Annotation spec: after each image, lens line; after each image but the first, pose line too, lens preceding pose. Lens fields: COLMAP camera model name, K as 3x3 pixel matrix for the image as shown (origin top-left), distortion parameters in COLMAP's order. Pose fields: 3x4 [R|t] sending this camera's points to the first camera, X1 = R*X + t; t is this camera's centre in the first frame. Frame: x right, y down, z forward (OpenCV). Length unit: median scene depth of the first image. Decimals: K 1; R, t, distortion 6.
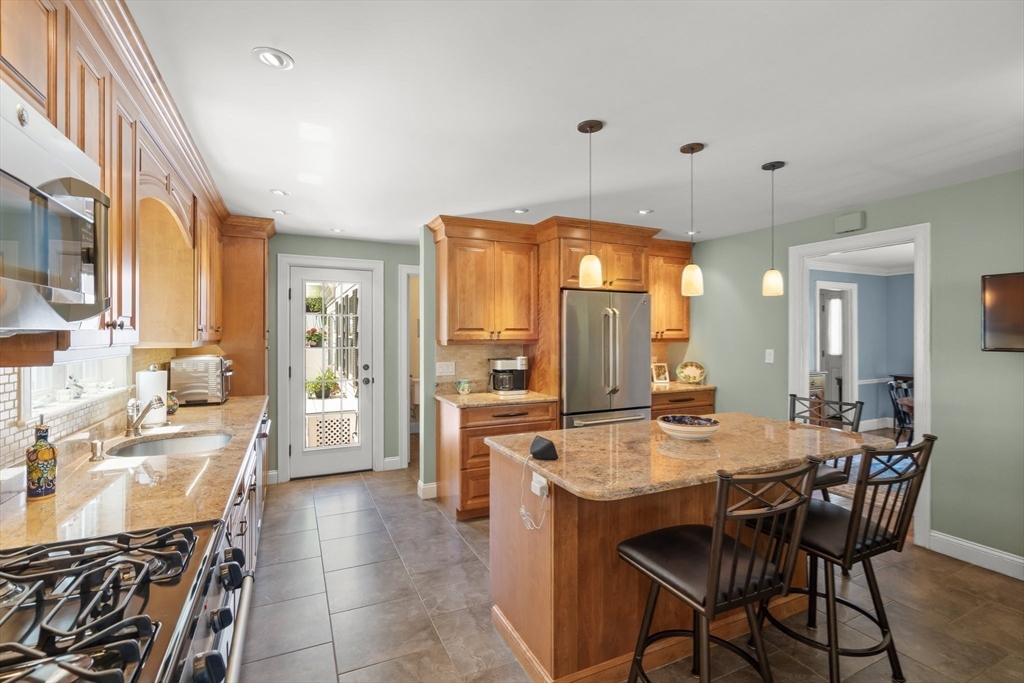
lens RADIAL K [[468.9, 0, 510.5], [0, 468.9, 336.8], [0, 0, 1]] dist [-0.001989, -0.000972]
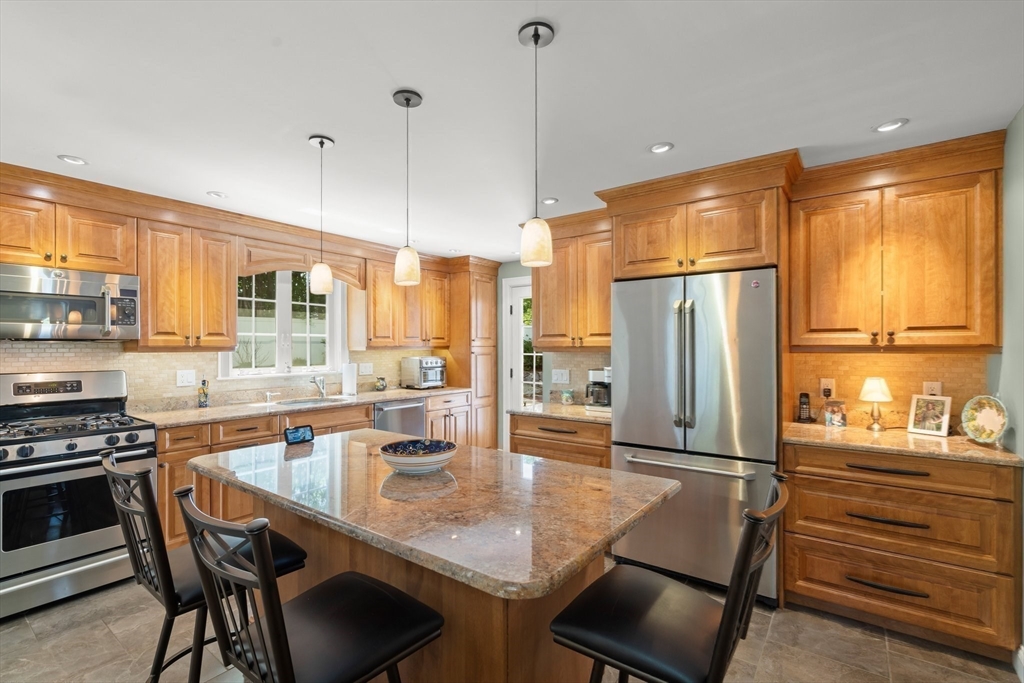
lens RADIAL K [[468.9, 0, 509.1], [0, 468.9, 345.1], [0, 0, 1]] dist [-0.001989, -0.000972]
pose [[0.461206, -0.002778, -0.887289, 0.690348], [-0.001865, 0.999990, -0.004101, 0.007181], [0.887291, 0.003546, 0.461196, 0.466074]]
